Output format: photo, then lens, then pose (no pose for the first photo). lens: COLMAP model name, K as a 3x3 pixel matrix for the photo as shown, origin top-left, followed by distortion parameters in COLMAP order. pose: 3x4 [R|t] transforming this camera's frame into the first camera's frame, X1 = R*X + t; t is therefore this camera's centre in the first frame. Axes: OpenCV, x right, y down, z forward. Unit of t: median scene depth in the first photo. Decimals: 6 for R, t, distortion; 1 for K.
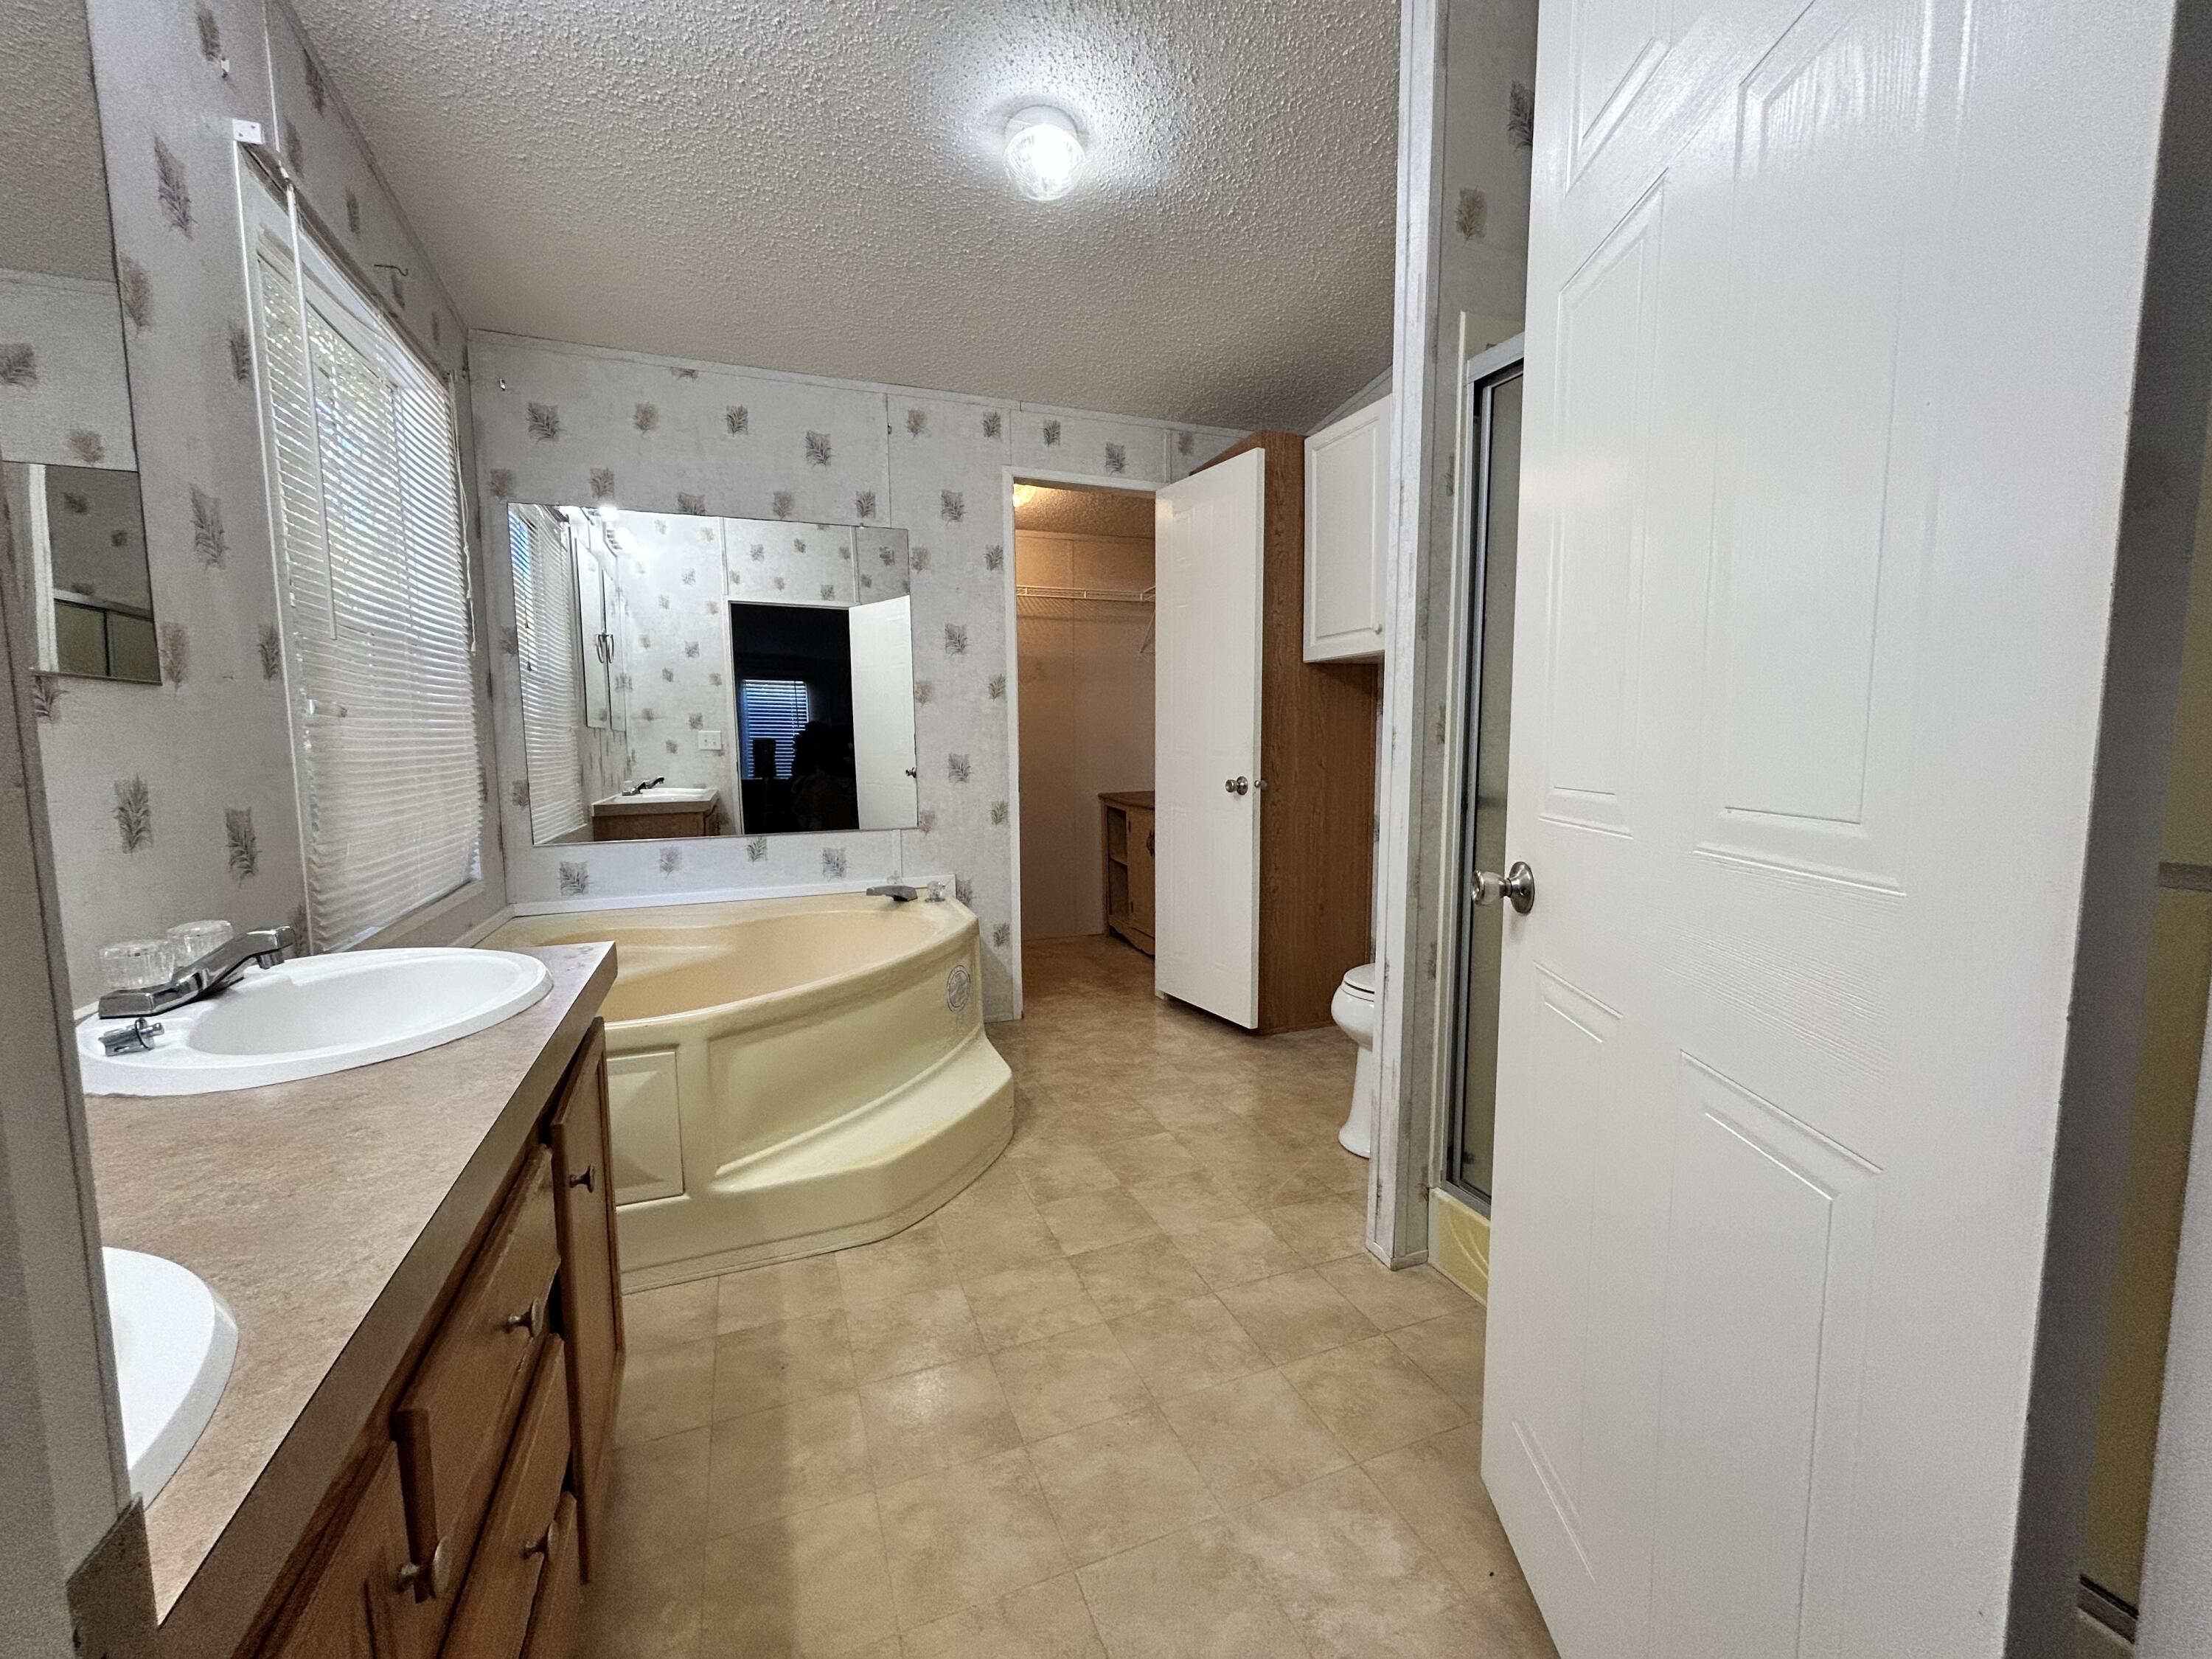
lens RADIAL K [[901.3, 0, 1104.9], [0, 901.3, 828.6], [0, 0, 1]] dist [0.002189, 0.000380]
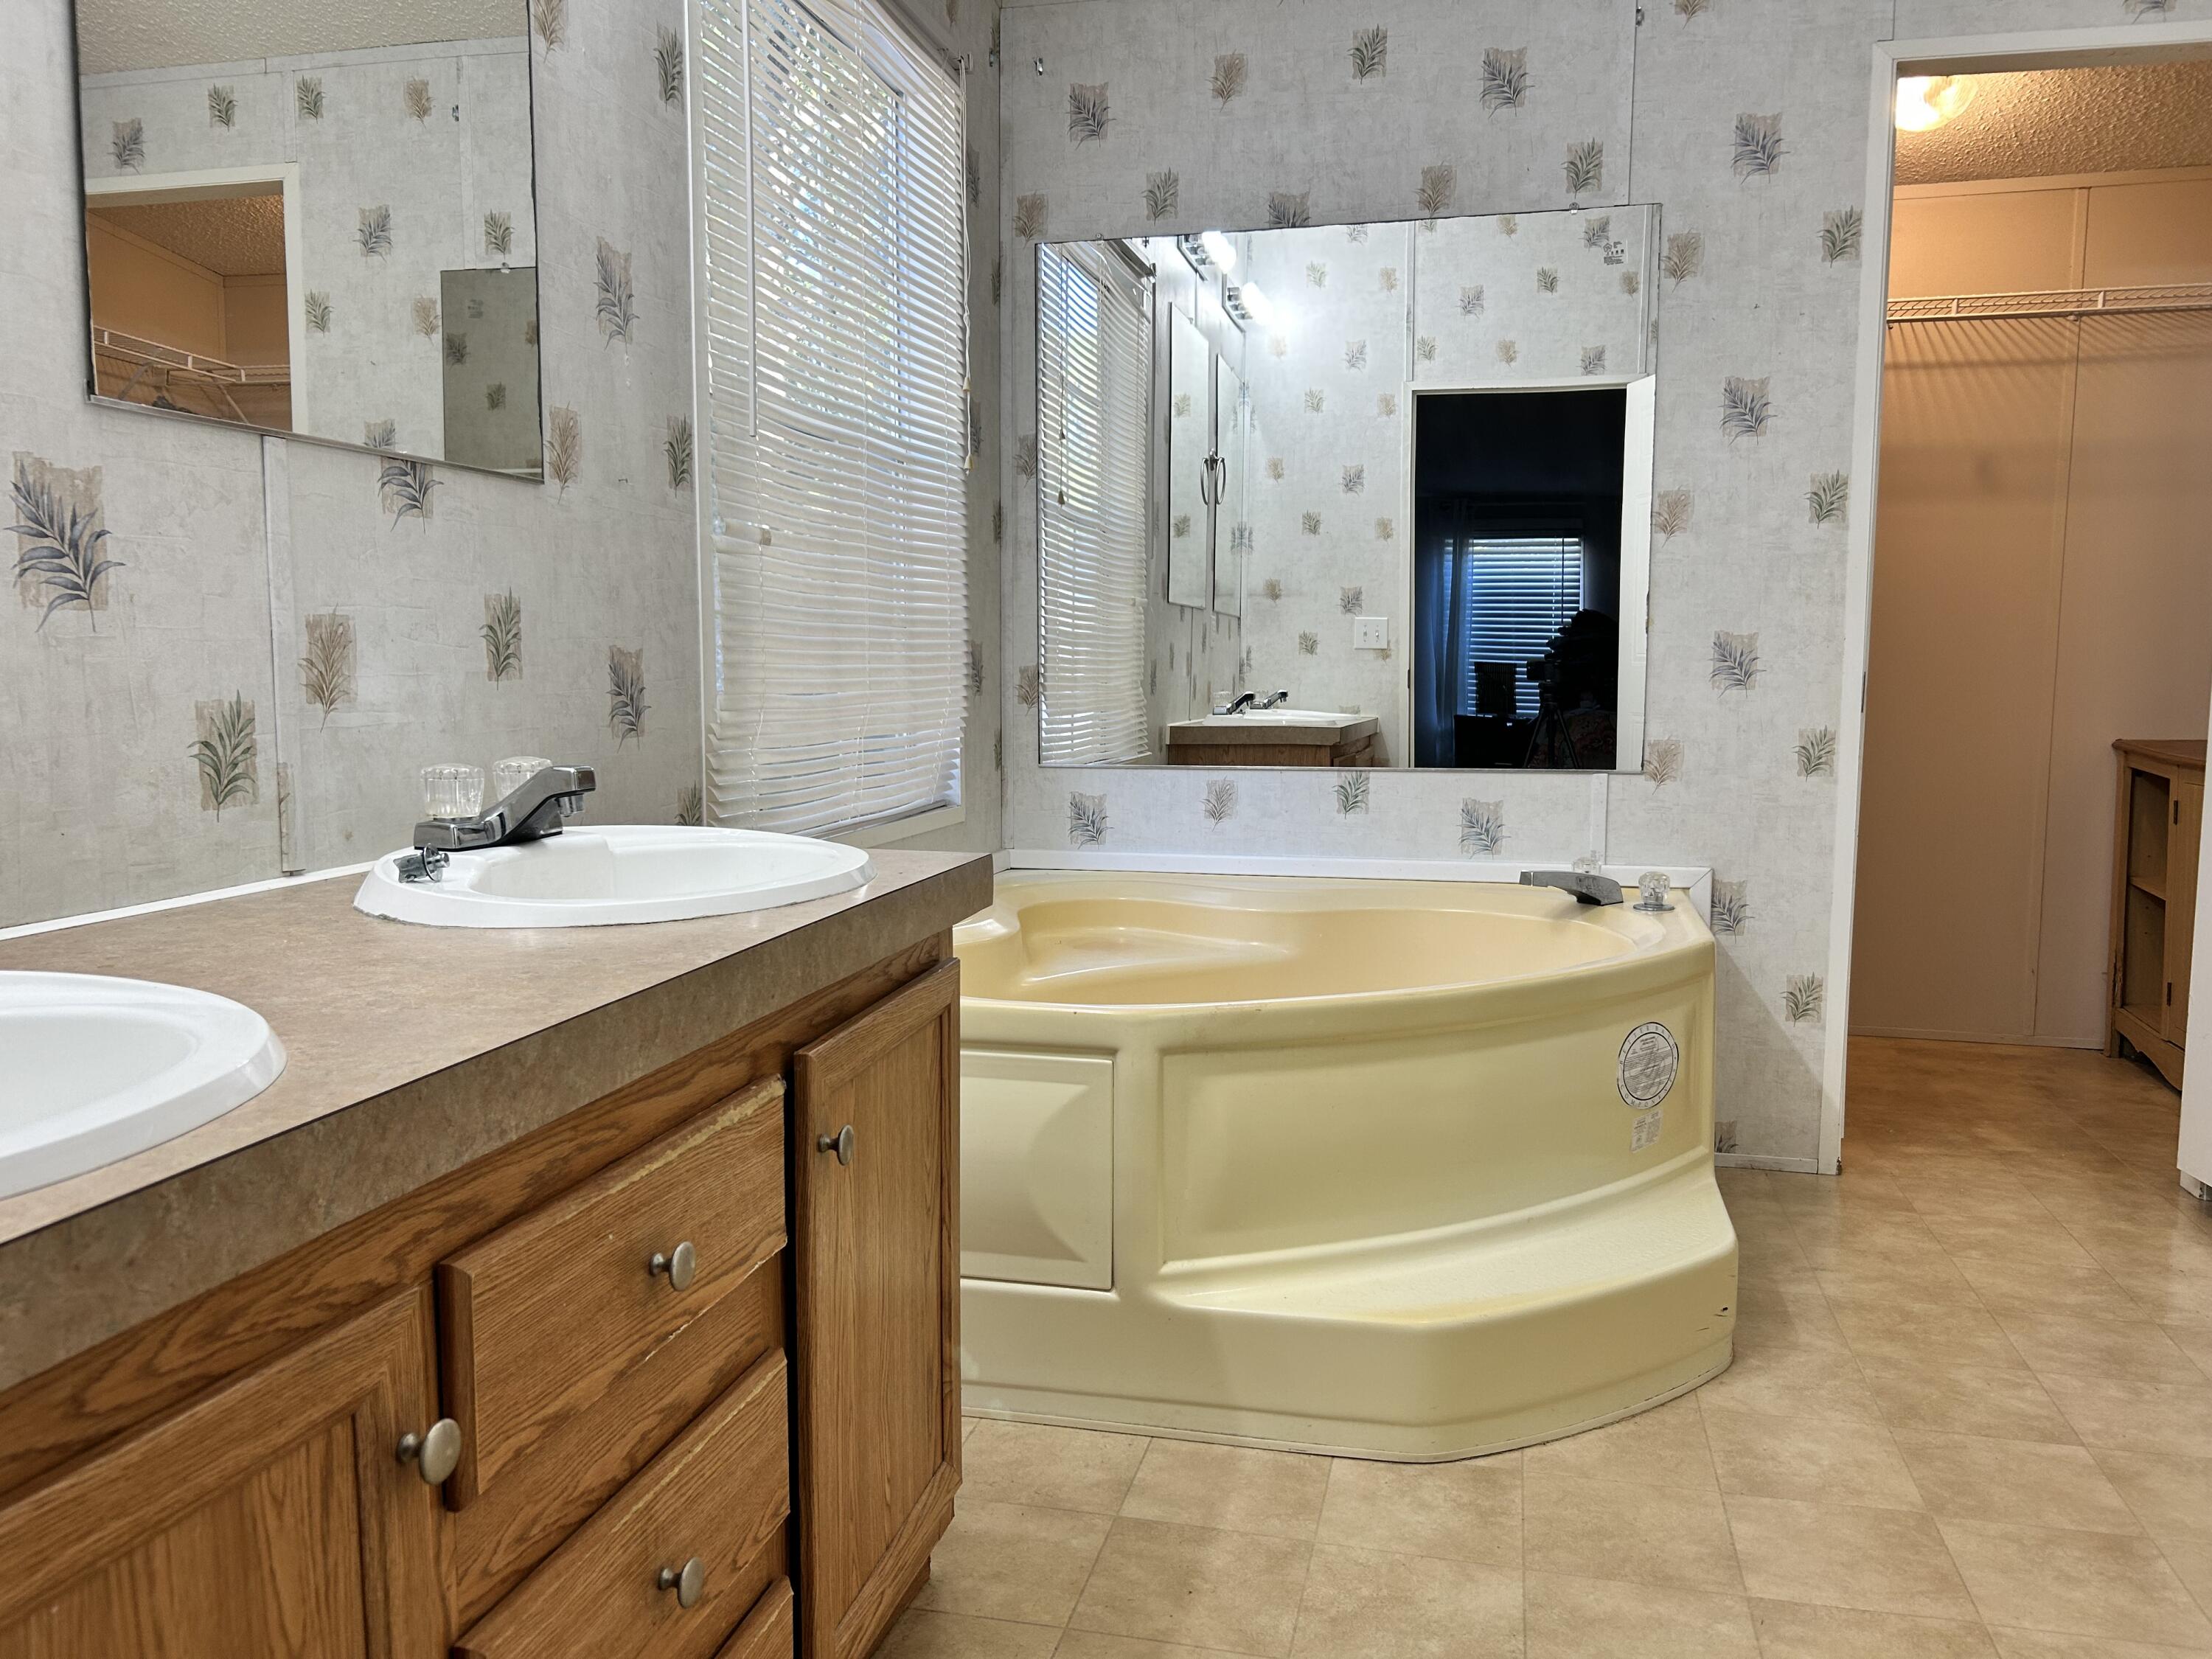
lens RADIAL K [[1673.9, 0, 1108.4], [0, 1673.9, 837.2], [0, 0, 1]] dist [0.035172, -0.038310]
pose [[0.820263, 0.070055, -0.567680, 0.116568], [-0.066740, 0.997414, 0.026652, 0.038099], [0.568079, 0.016025, 0.822818, 0.017839]]
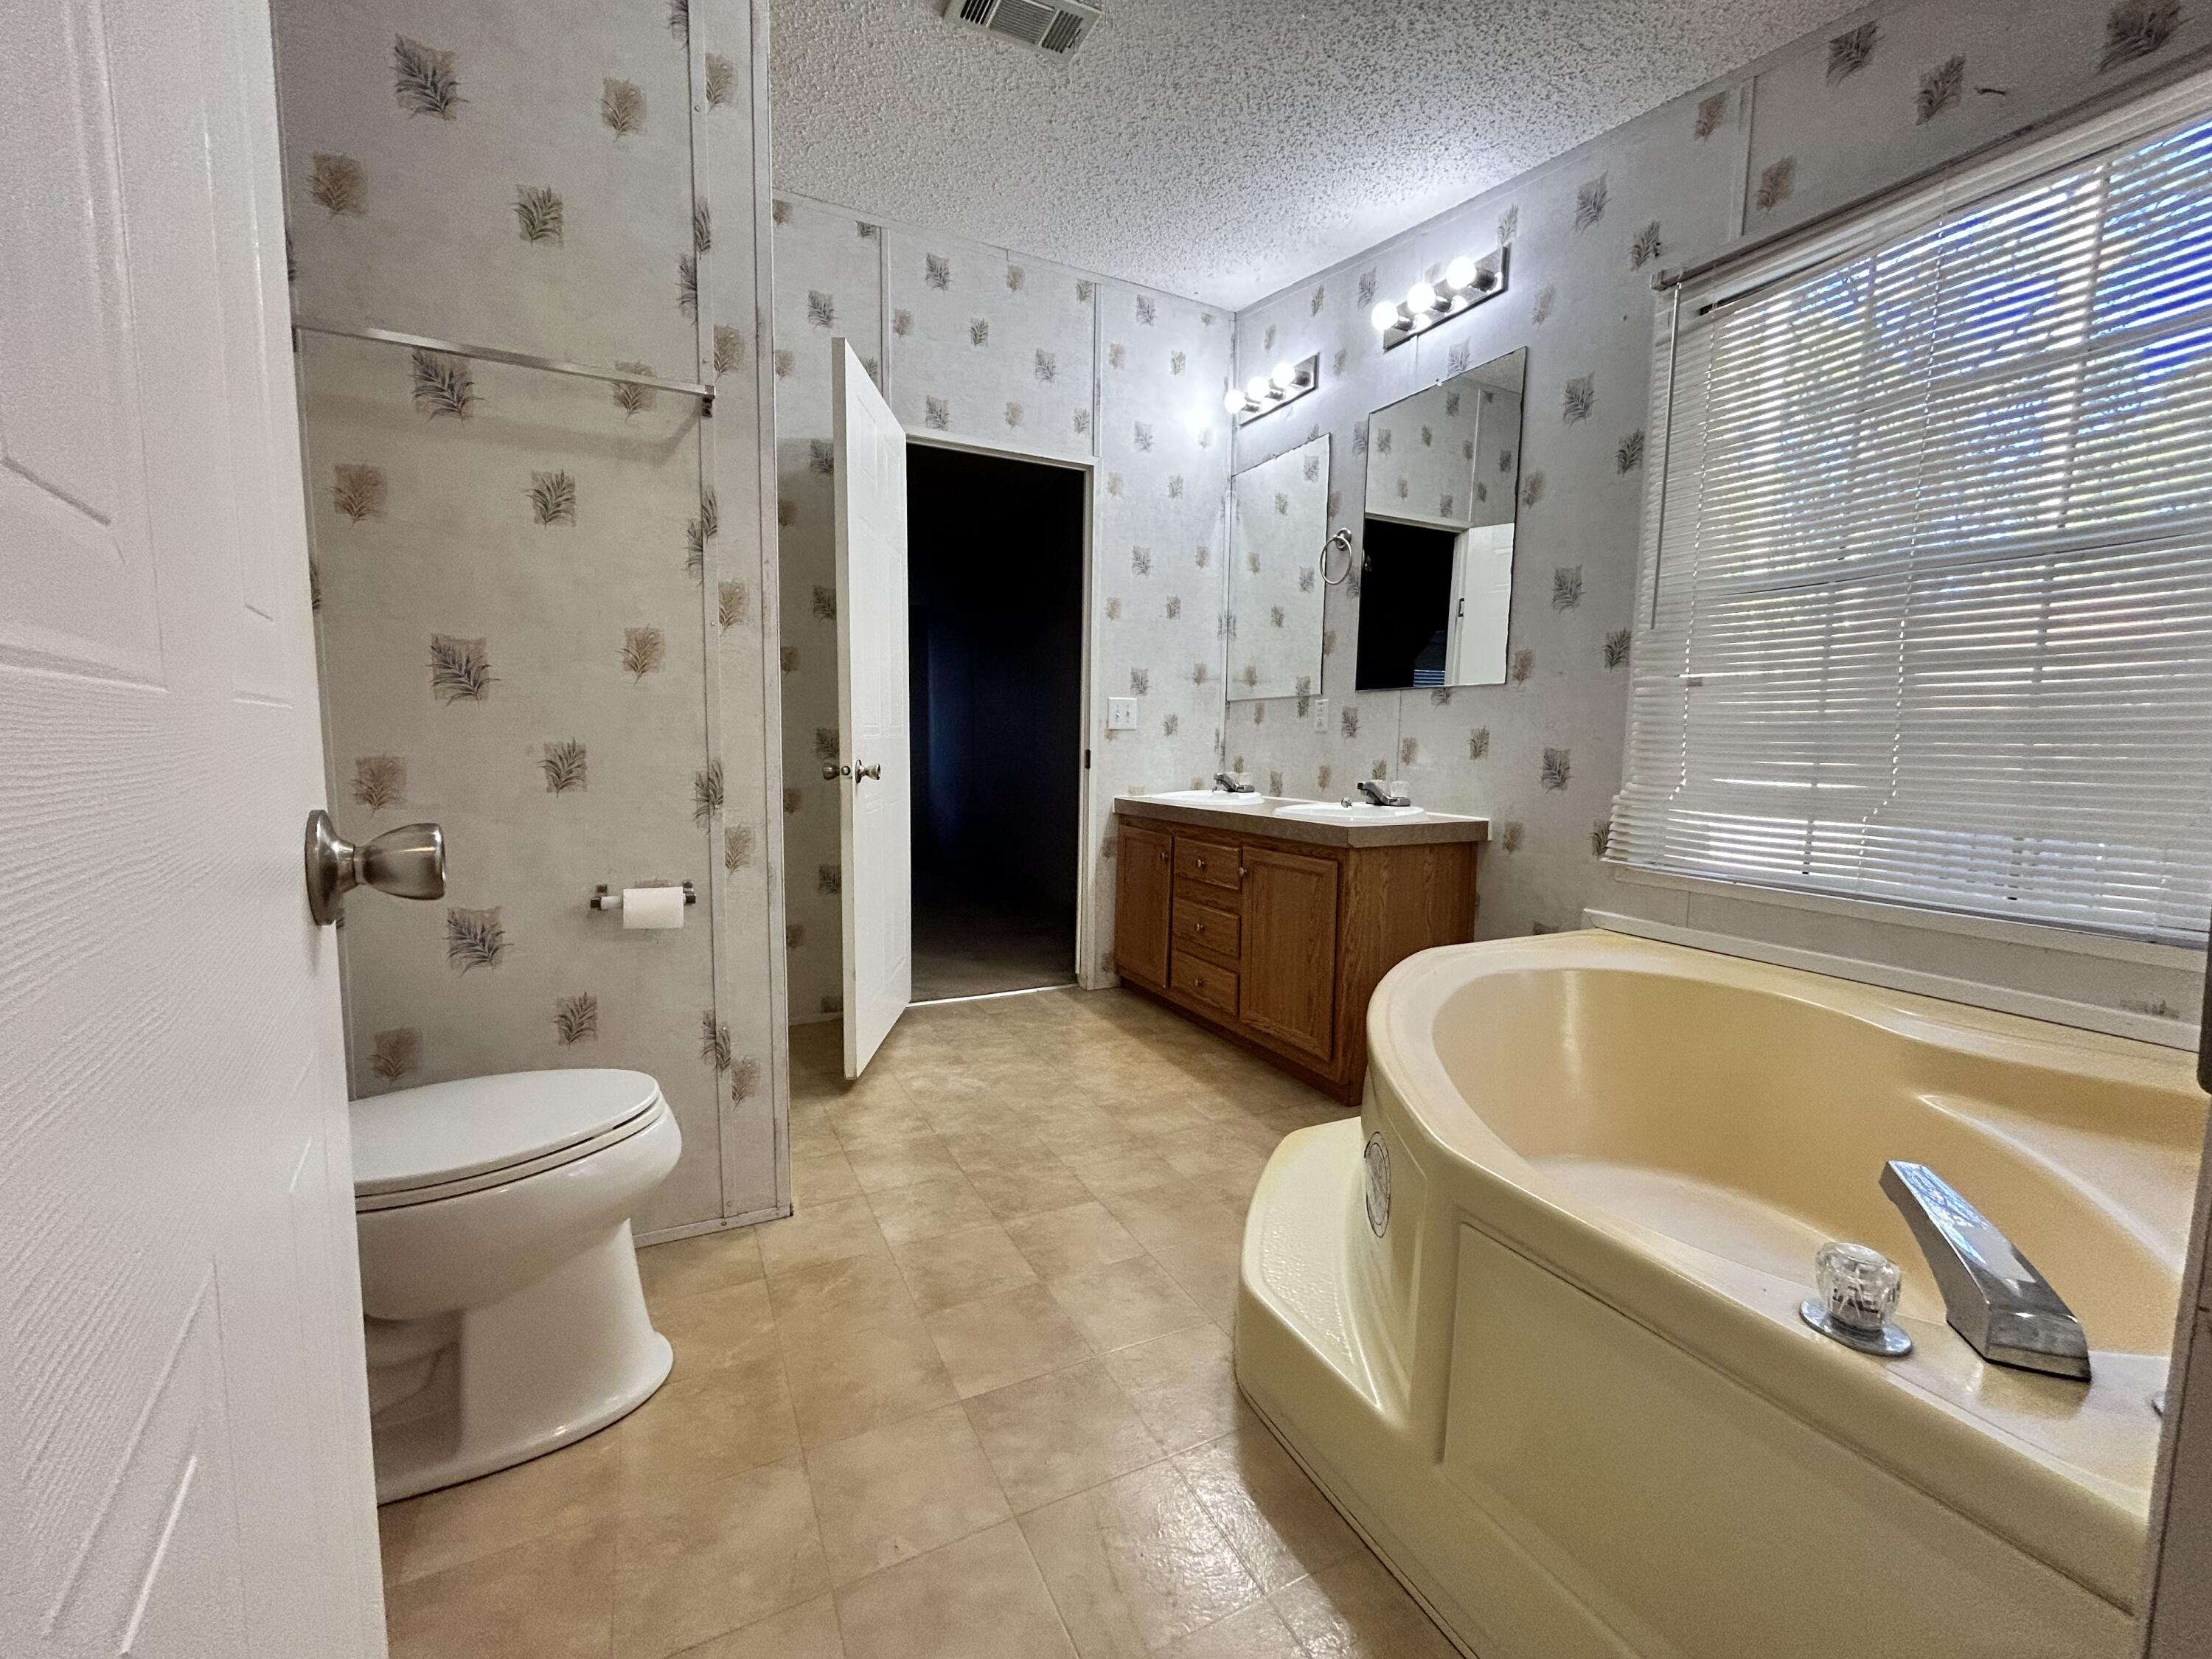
lens RADIAL K [[901.3, 0, 1104.9], [0, 901.3, 828.6], [0, 0, 1]] dist [0.002189, 0.000380]
pose [[-0.995521, 0.001523, -0.094529, 0.032674], [-0.017394, 0.979851, 0.198973, -0.101494], [0.092927, 0.199726, -0.975435, 1.331109]]
